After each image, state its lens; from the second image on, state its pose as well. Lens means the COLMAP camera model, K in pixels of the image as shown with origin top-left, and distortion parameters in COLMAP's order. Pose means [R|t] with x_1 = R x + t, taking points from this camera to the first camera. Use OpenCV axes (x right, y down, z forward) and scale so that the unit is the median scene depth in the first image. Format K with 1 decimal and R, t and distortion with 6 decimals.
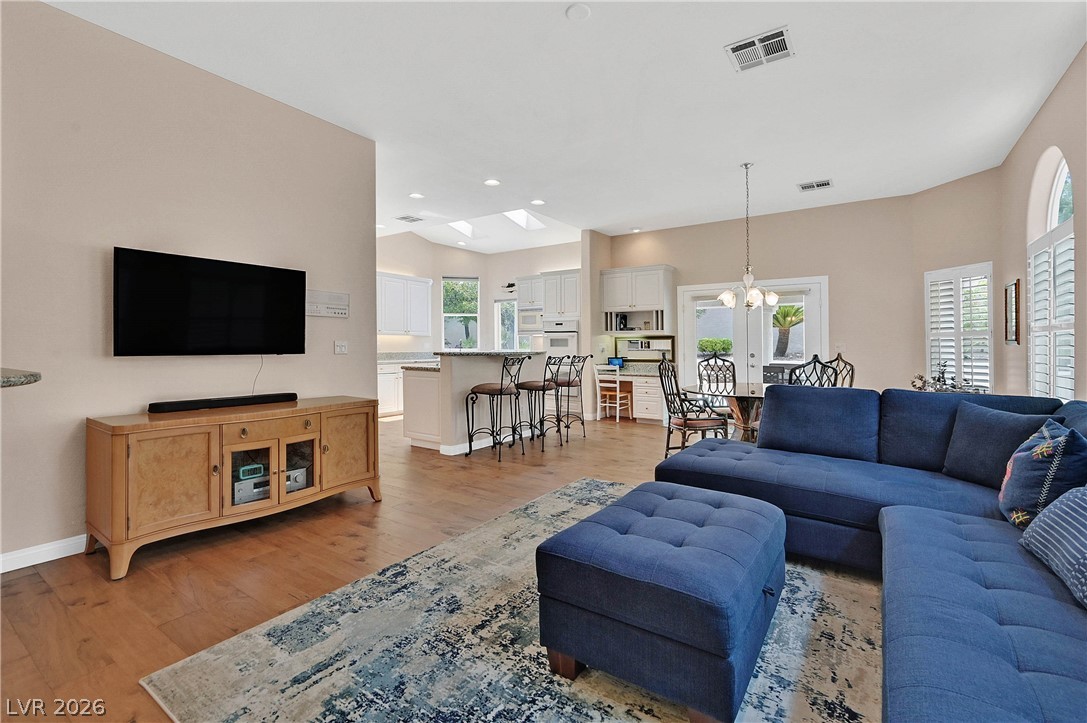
lens RADIAL K [[452.8, 0, 560.6], [0, 452.8, 349.5], [0, 0, 1]] dist [-0.003715, 0.001801]
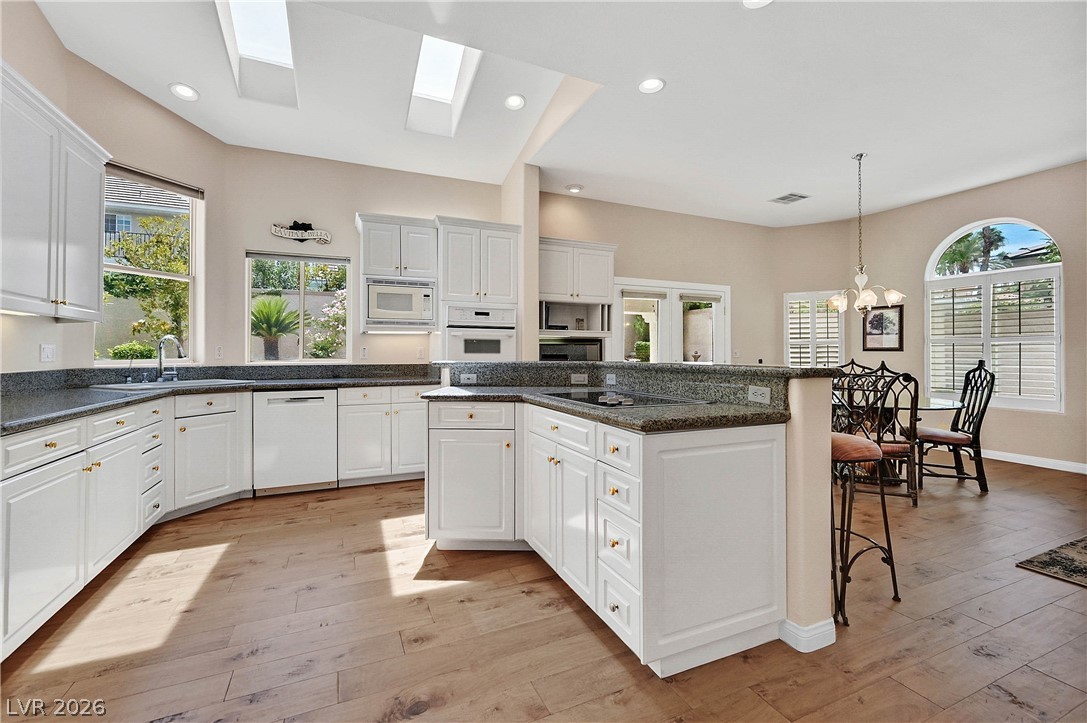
lens RADIAL K [[452.8, 0, 527.0], [0, 452.8, 353.3], [0, 0, 1]] dist [-0.003715, 0.001801]
pose [[0.562822, -0.003367, 0.826571, -0.704596], [0.005625, 0.999984, 0.000243, -0.008807], [-0.826559, 0.004512, 0.562832, 0.996564]]
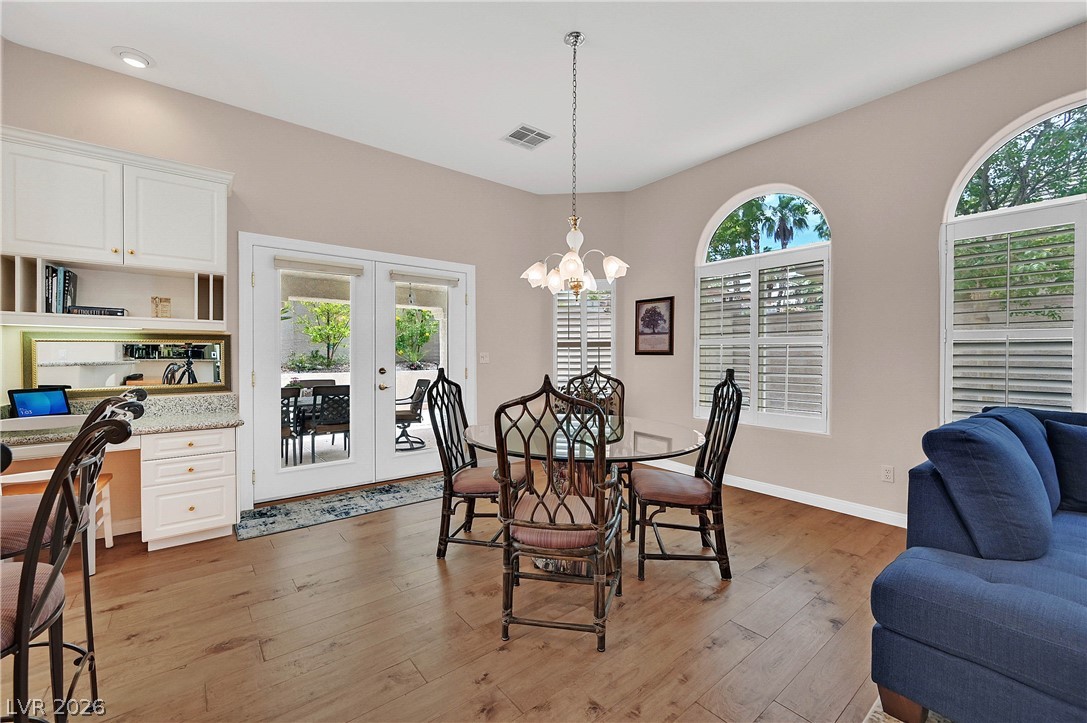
lens RADIAL K [[452.8, 0, 532.2], [0, 452.8, 359.6], [0, 0, 1]] dist [-0.003715, 0.001801]
pose [[0.318537, -0.009993, 0.947858, -0.143310], [0.005415, 0.999947, 0.008723, -0.009609], [-0.947895, 0.002354, 0.318574, 0.825750]]
